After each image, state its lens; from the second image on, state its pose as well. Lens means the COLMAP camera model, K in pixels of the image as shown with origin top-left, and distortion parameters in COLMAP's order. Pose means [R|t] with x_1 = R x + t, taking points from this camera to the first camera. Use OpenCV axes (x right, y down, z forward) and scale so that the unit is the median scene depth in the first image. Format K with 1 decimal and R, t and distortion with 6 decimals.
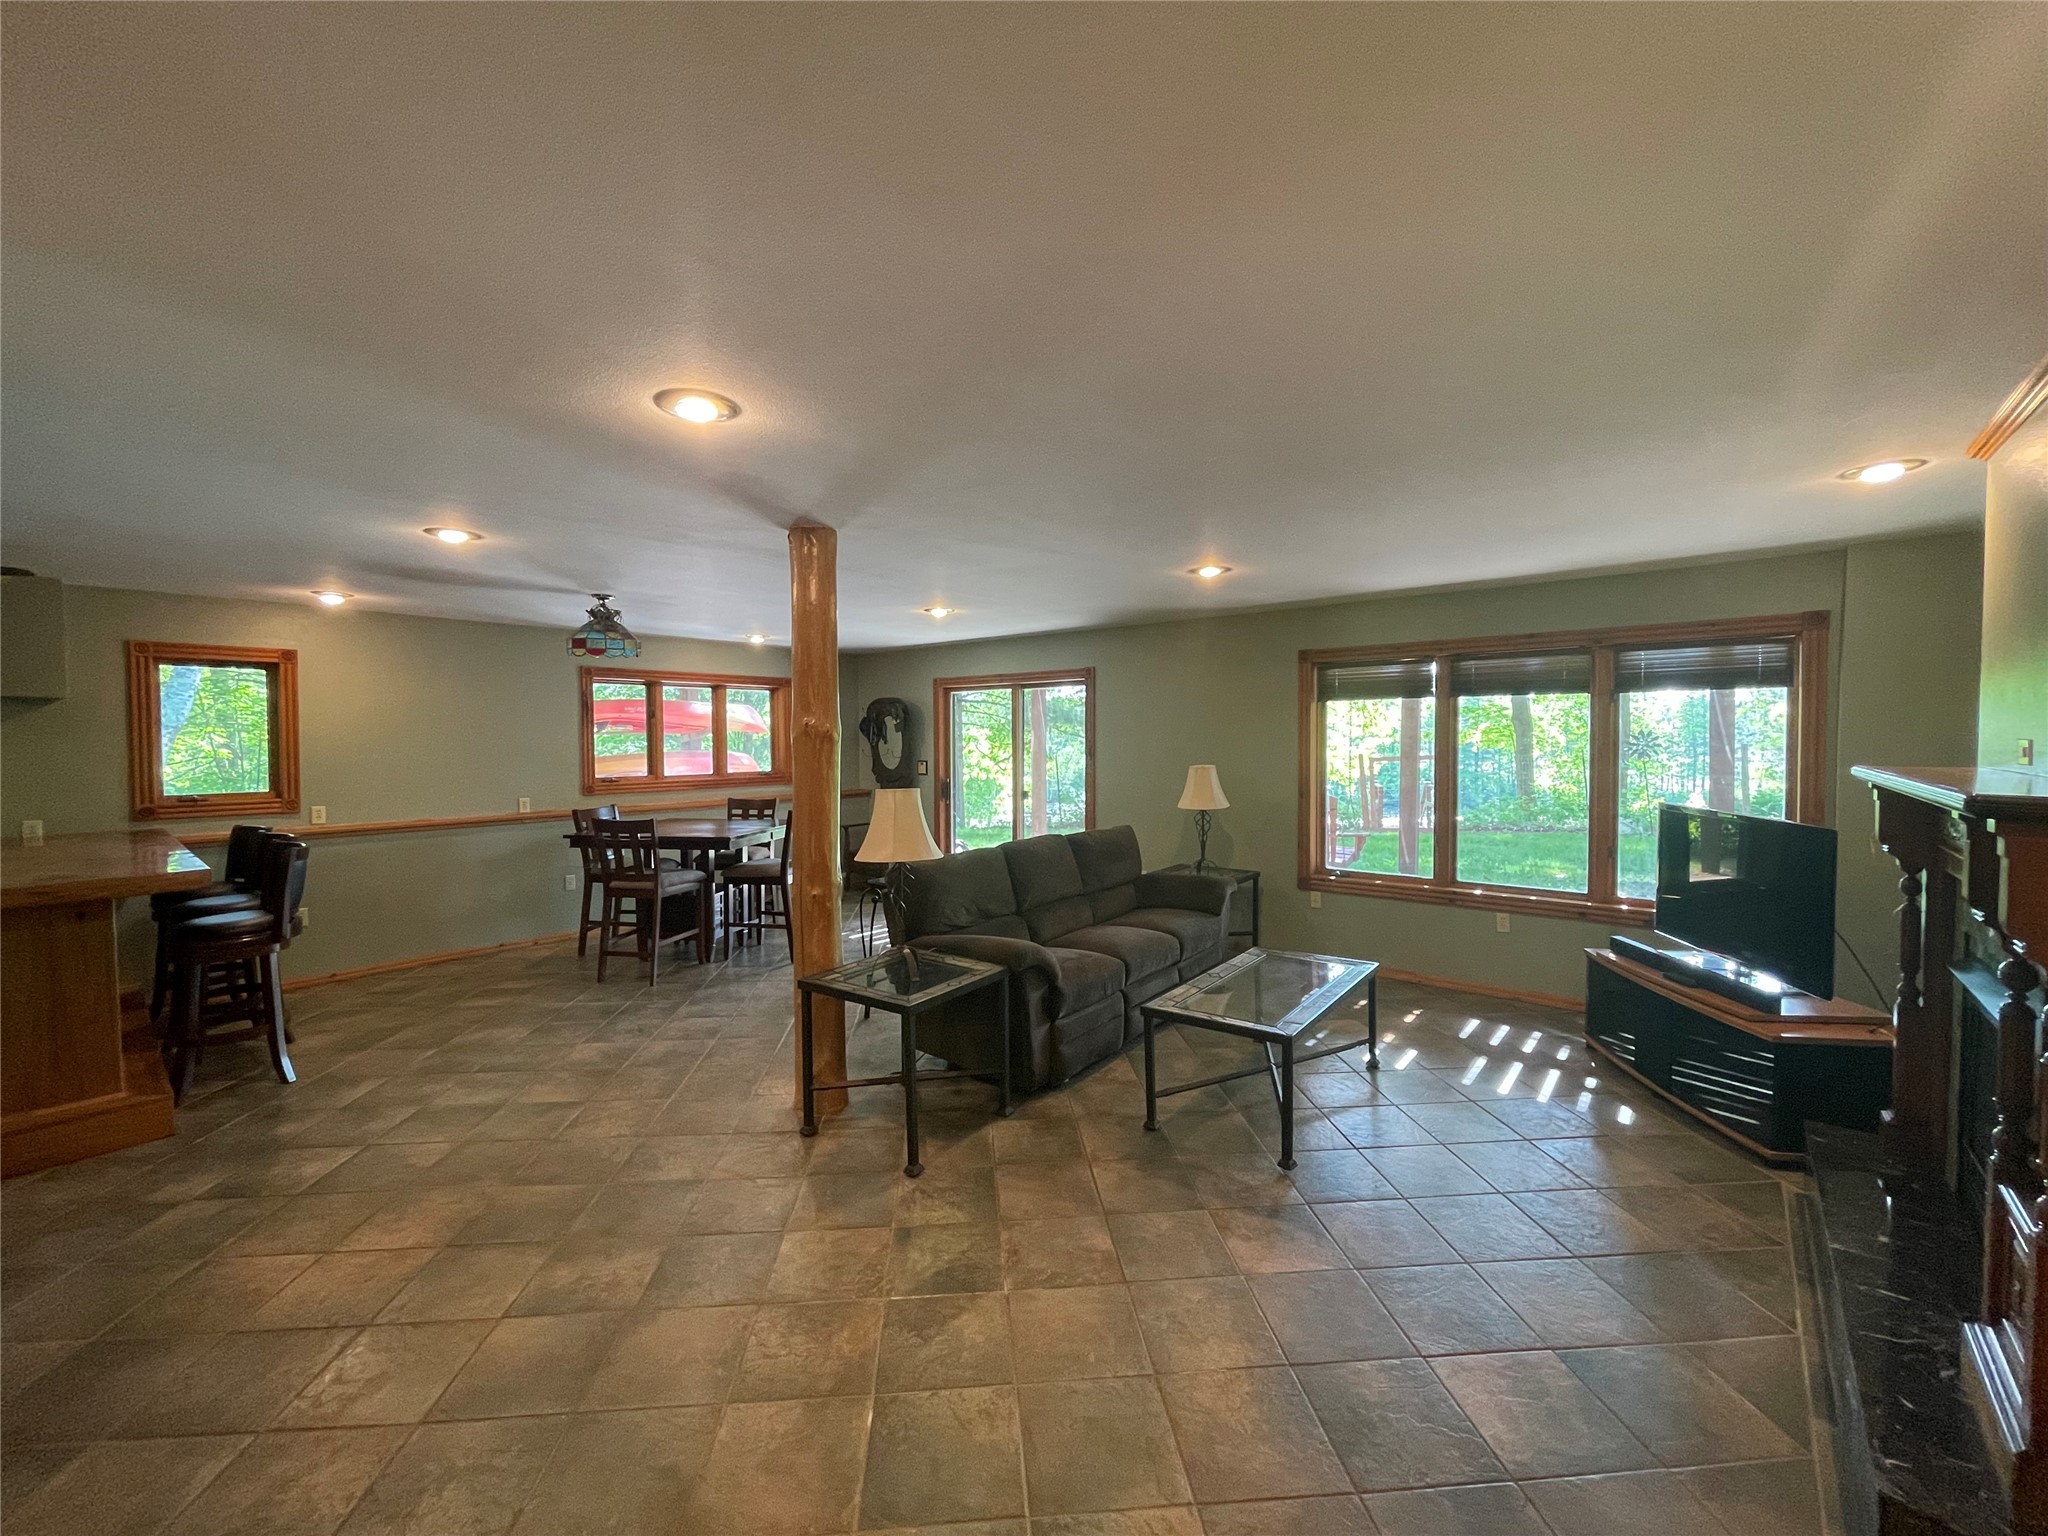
lens RADIAL K [[828.3, 0, 1017.0], [0, 828.3, 762.4], [0, 0, 1]] dist [-0.003287, 0.000923]
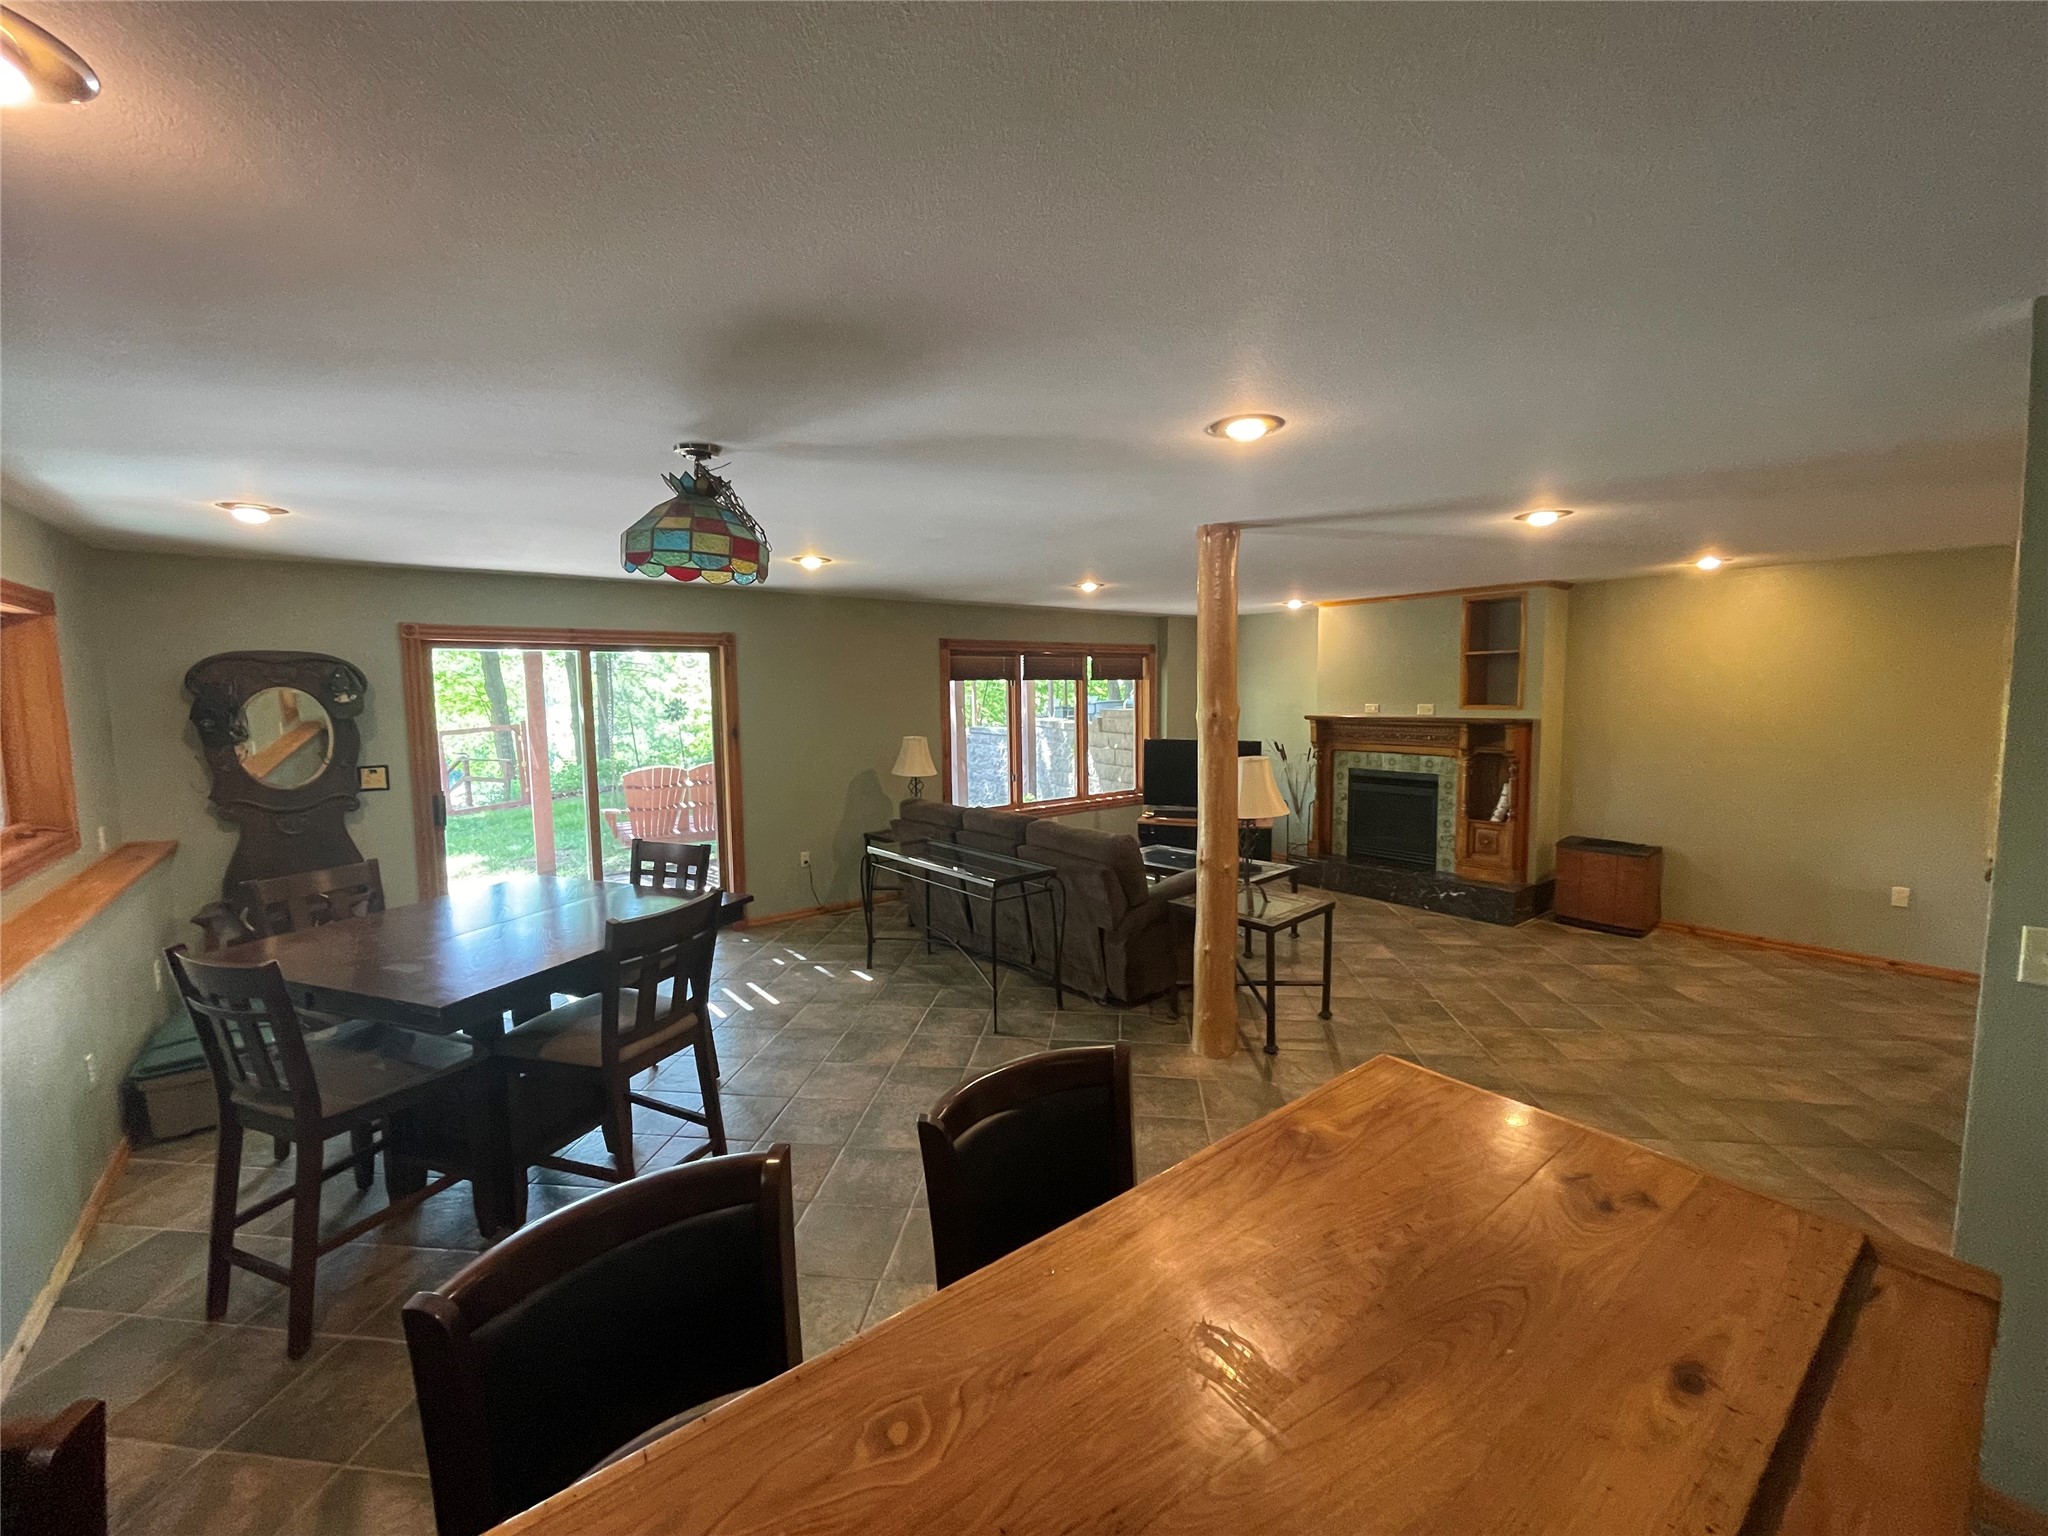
lens RADIAL K [[828.3, 0, 1023.5], [0, 828.3, 759.6], [0, 0, 1]] dist [-0.003287, 0.000923]
pose [[0.191486, -0.083244, 0.977959, -0.900319], [0.042194, 0.996174, 0.076533, -0.047713], [-0.980588, 0.026609, 0.194266, 0.687687]]
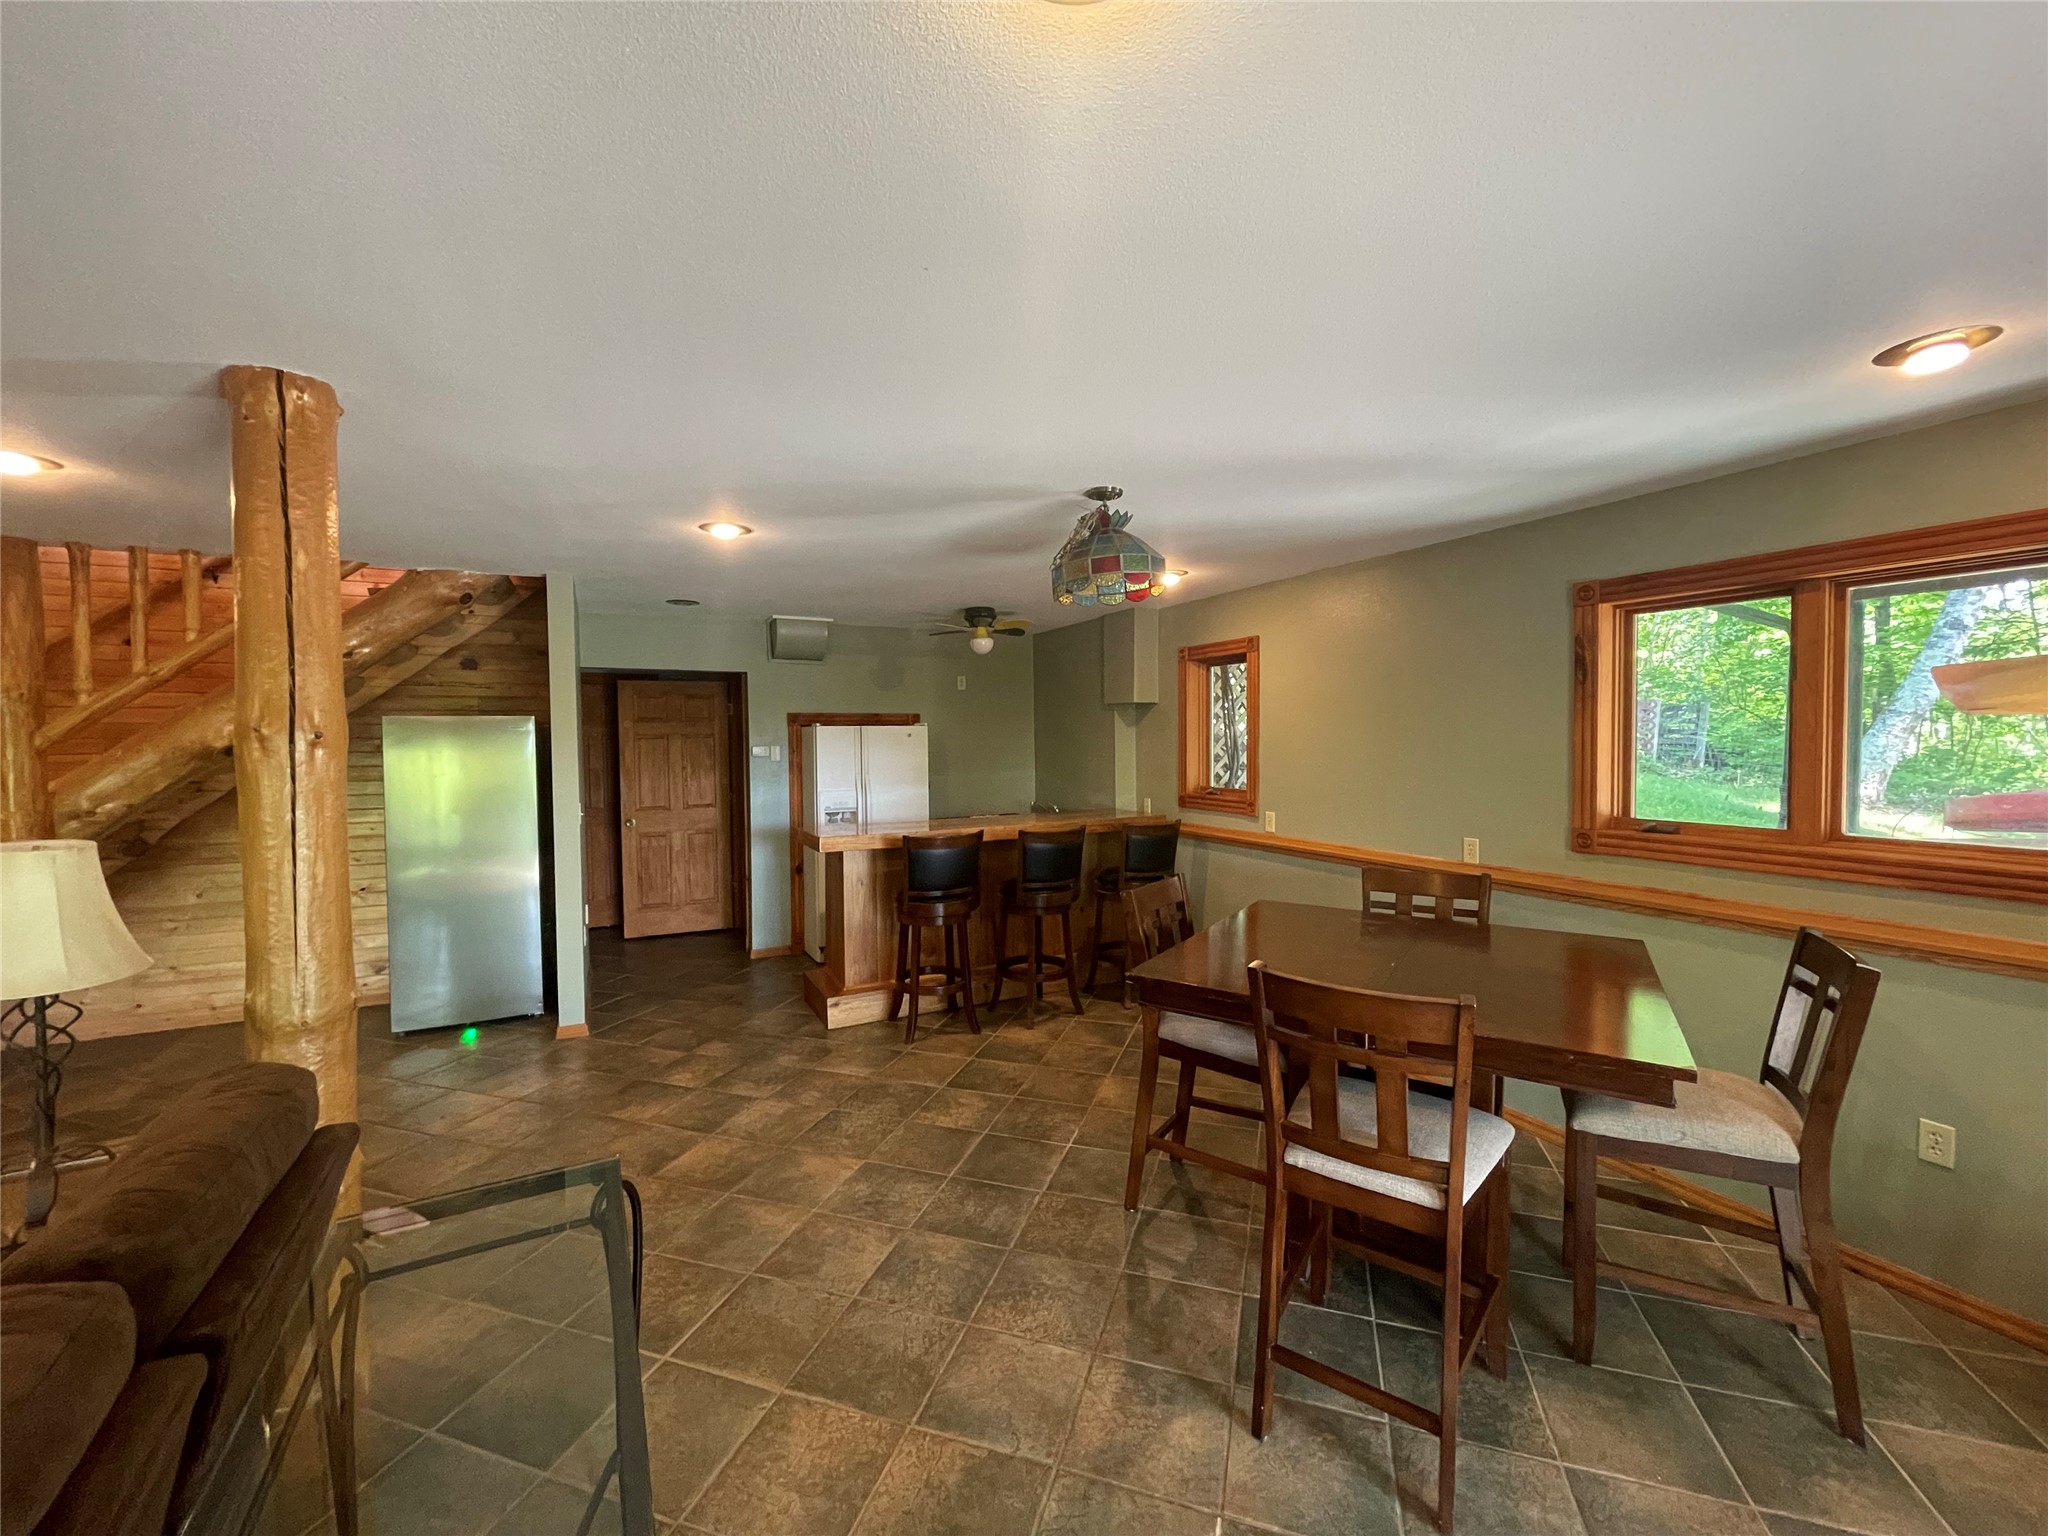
lens RADIAL K [[828.3, 0, 1023.0], [0, 828.3, 767.8], [0, 0, 1]] dist [-0.003287, 0.000923]
pose [[-0.387066, 0.040604, -0.921157, 0.055599], [-0.020256, 0.998414, 0.052521, -0.034754], [0.921829, 0.038988, -0.385630, 1.116859]]
